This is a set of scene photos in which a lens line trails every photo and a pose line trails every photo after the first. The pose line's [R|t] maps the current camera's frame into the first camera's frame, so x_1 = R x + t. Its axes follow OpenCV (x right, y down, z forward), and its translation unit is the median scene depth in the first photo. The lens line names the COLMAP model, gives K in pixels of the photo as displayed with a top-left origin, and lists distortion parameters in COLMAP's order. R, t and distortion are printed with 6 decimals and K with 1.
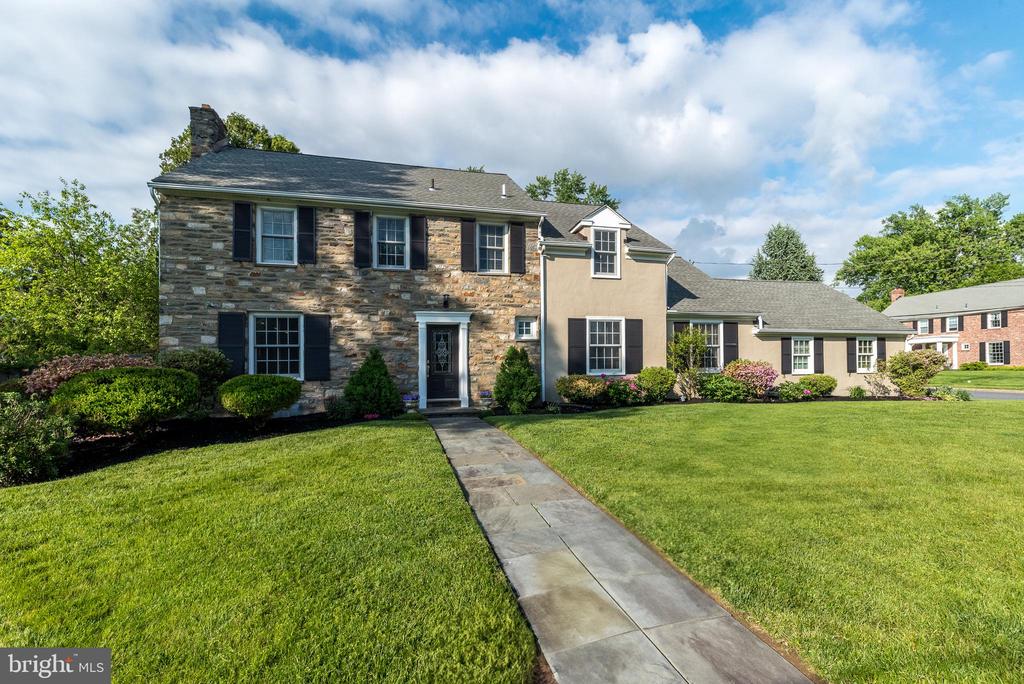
lens RADIAL K [[443.8, 0, 510.1], [0, 443.8, 352.8], [0, 0, 1]] dist [0.003039, 0.000277]
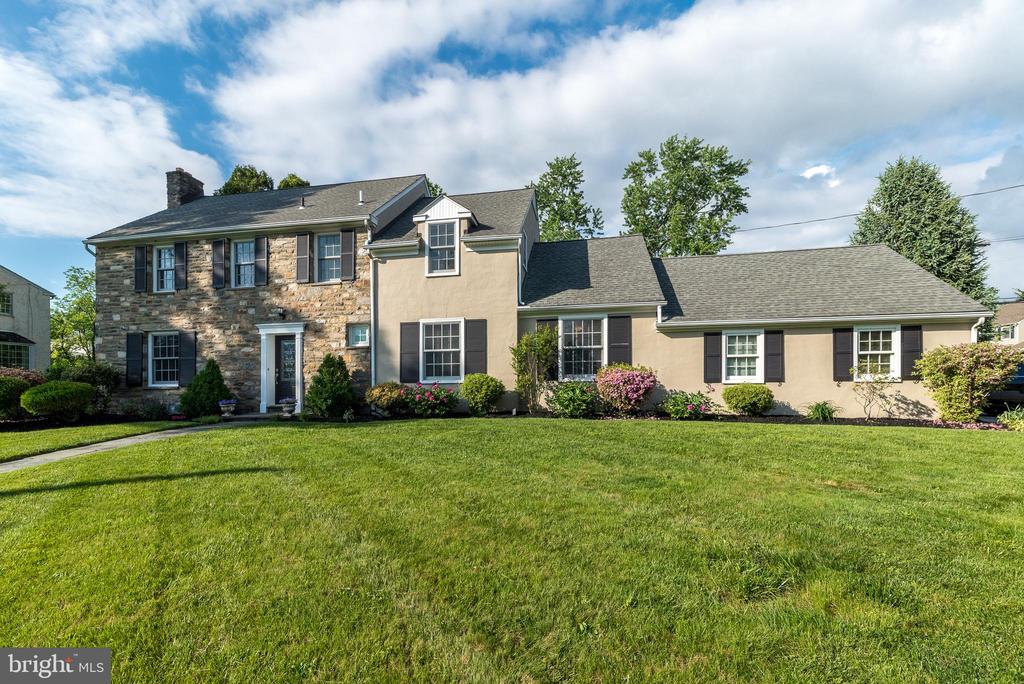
lens RADIAL K [[449.8, 0, 486.3], [0, 449.8, 355.5], [0, 0, 1]] dist [0.002163, 0.000283]
pose [[0.903863, -0.016377, -0.427508, 0.704772], [0.020562, 0.999775, 0.005174, -0.009434], [0.427328, -0.013467, 0.903997, 0.213013]]
